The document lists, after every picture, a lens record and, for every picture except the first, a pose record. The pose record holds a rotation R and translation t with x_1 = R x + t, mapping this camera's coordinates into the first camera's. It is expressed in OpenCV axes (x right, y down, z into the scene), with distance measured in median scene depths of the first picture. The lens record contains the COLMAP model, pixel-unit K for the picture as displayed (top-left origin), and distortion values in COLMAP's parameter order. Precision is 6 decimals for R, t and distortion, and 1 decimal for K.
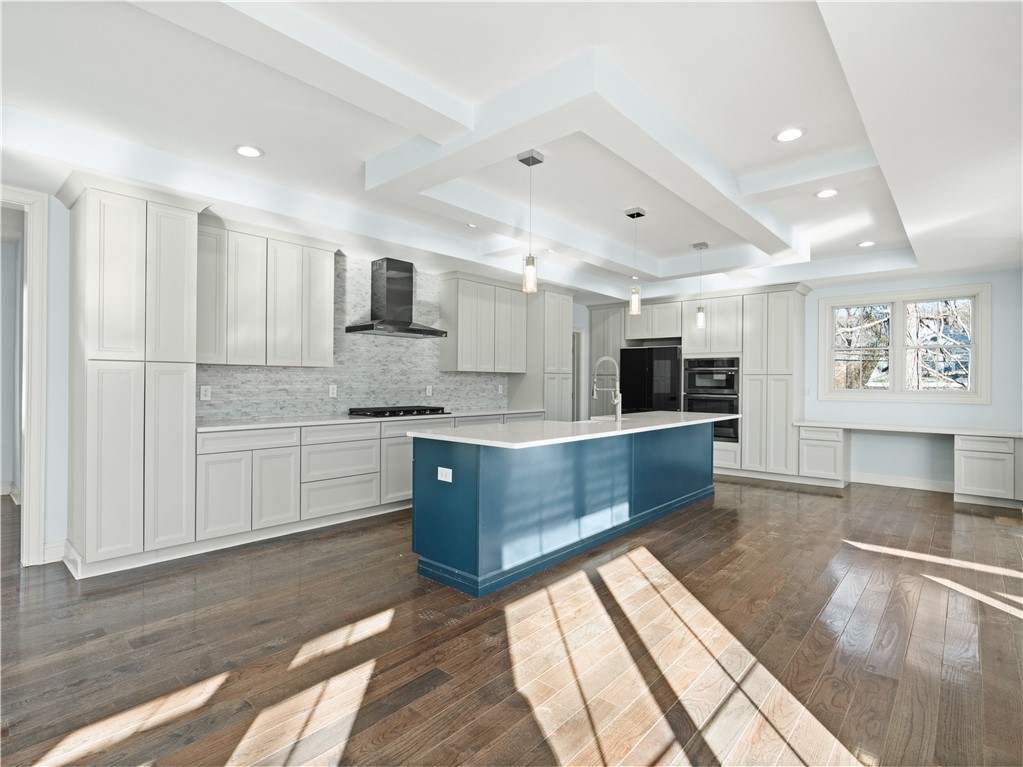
lens RADIAL K [[516.8, 0, 516.0], [0, 516.8, 382.5], [0, 0, 1]] dist [-0.003450, 0.000812]
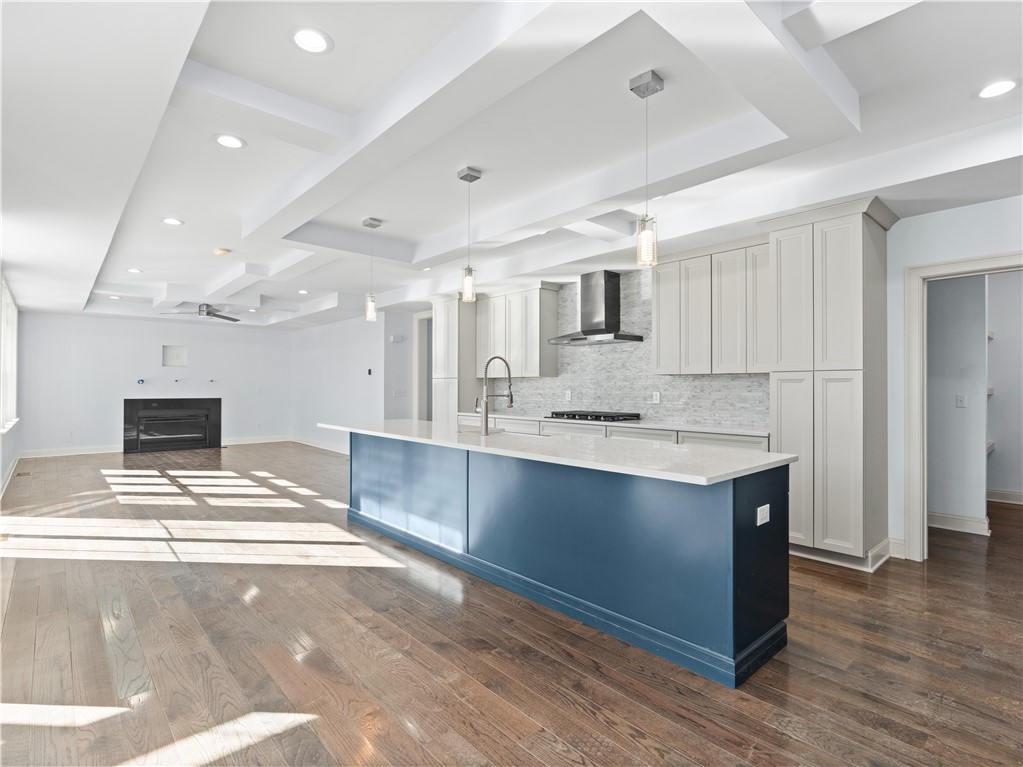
lens RADIAL K [[516.8, 0, 506.0], [0, 516.8, 383.3], [0, 0, 1]] dist [-0.003450, 0.000812]
pose [[-0.131258, -0.014051, -0.991249, 0.752501], [-0.000584, 0.999900, -0.014096, 0.003957], [0.991348, -0.001271, -0.131254, 0.862254]]
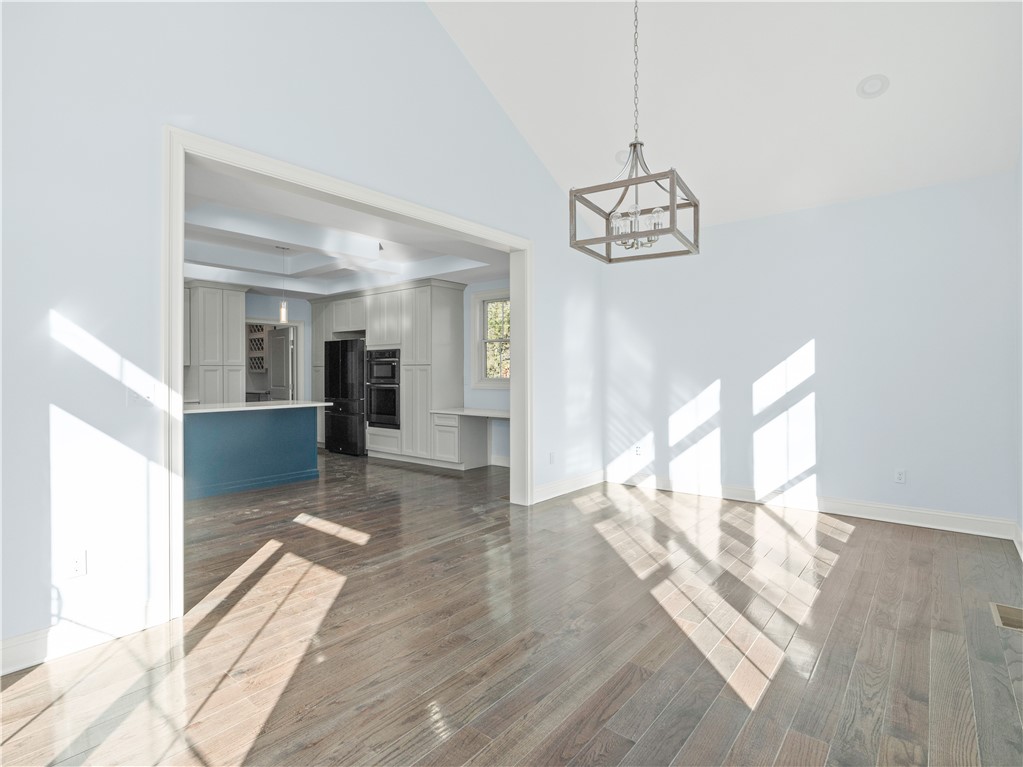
lens RADIAL K [[516.8, 0, 509.8], [0, 516.8, 379.5], [0, 0, 1]] dist [-0.003450, 0.000812]
pose [[0.999748, -0.008173, 0.020886, 0.740700], [0.008146, 0.999966, 0.001400, 0.017006], [-0.020897, -0.001230, 0.999781, -0.072042]]
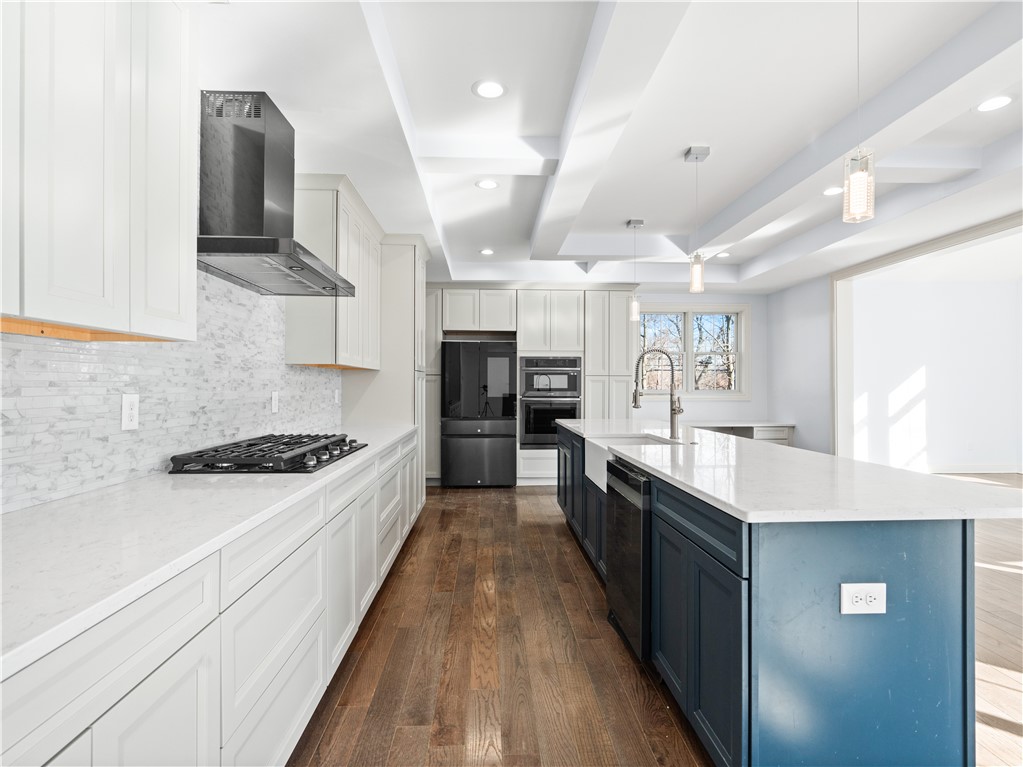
lens RADIAL K [[516.8, 0, 515.8], [0, 516.8, 384.6], [0, 0, 1]] dist [-0.003450, 0.000812]
pose [[0.719234, -0.004337, 0.694754, -0.348025], [0.004332, 0.999989, 0.001758, -0.001135], [-0.694754, 0.001745, 0.719245, 0.482308]]
